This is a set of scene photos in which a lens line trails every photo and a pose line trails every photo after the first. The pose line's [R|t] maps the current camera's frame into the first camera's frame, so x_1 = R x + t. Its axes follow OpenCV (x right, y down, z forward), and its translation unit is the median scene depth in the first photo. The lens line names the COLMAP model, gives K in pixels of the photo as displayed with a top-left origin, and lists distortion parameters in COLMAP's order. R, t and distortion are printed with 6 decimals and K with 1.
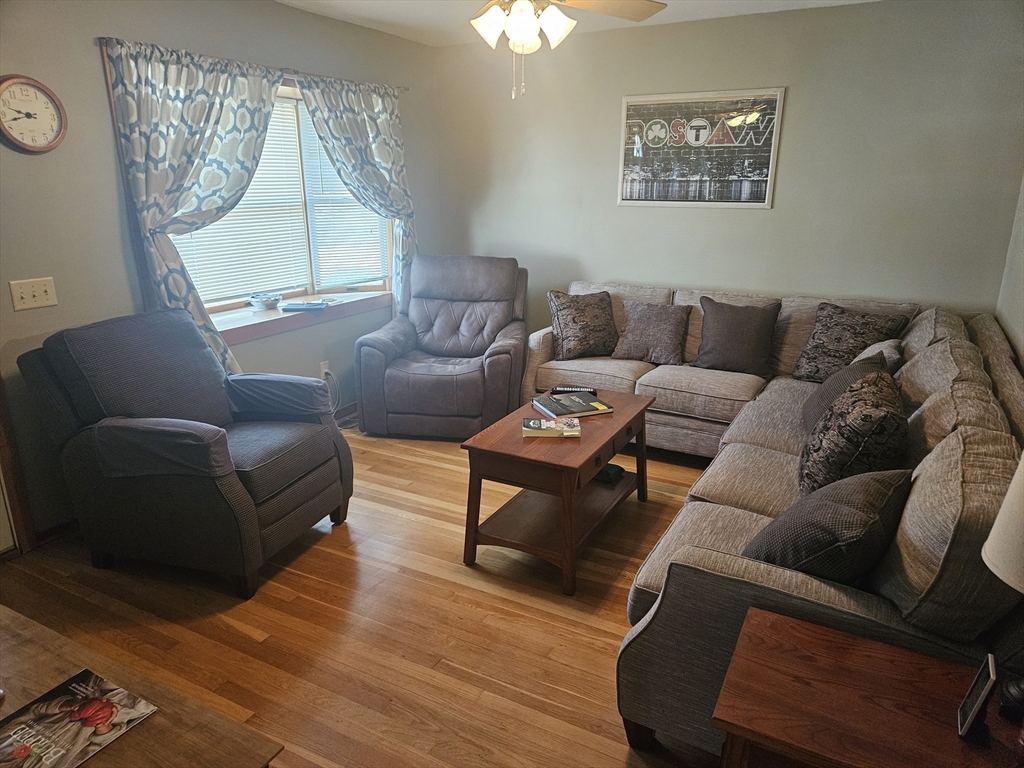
lens RADIAL K [[689.9, 0, 507.8], [0, 689.9, 382.9], [0, 0, 1]] dist [0.038831, -0.022727]
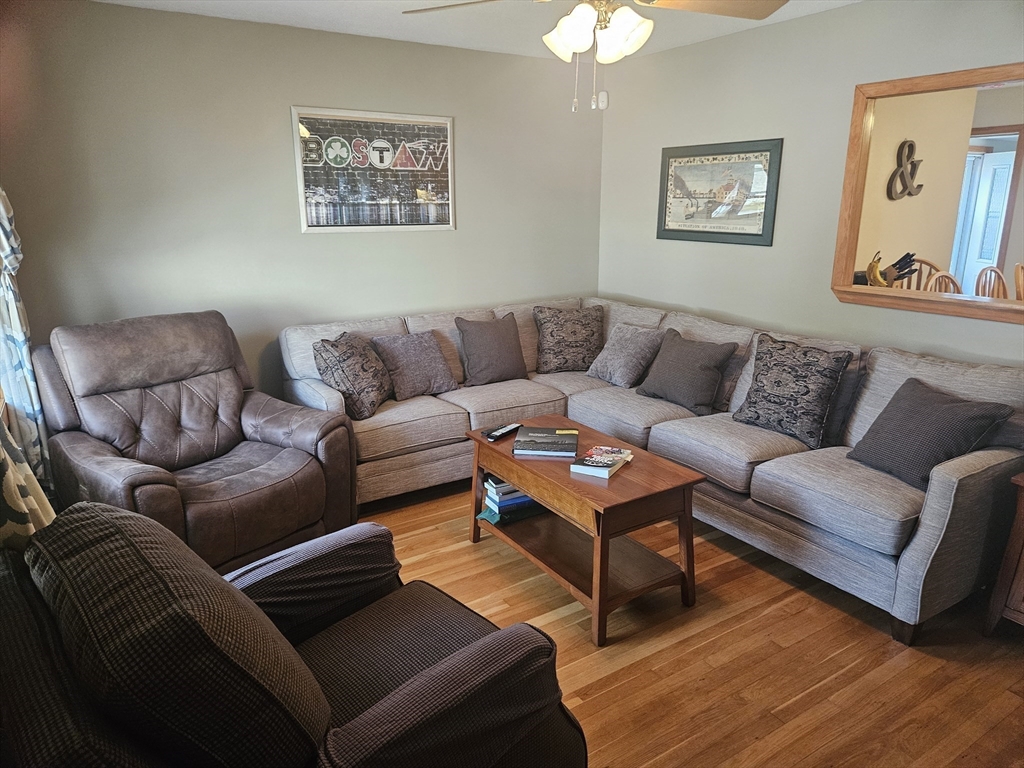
lens RADIAL K [[689.9, 0, 509.3], [0, 689.9, 385.2], [0, 0, 1]] dist [0.038831, -0.022727]
pose [[0.478423, -0.229713, 0.847552, -0.519112], [0.256397, 0.959662, 0.115368, -0.118570], [-0.839864, 0.162115, 0.518022, 0.403772]]
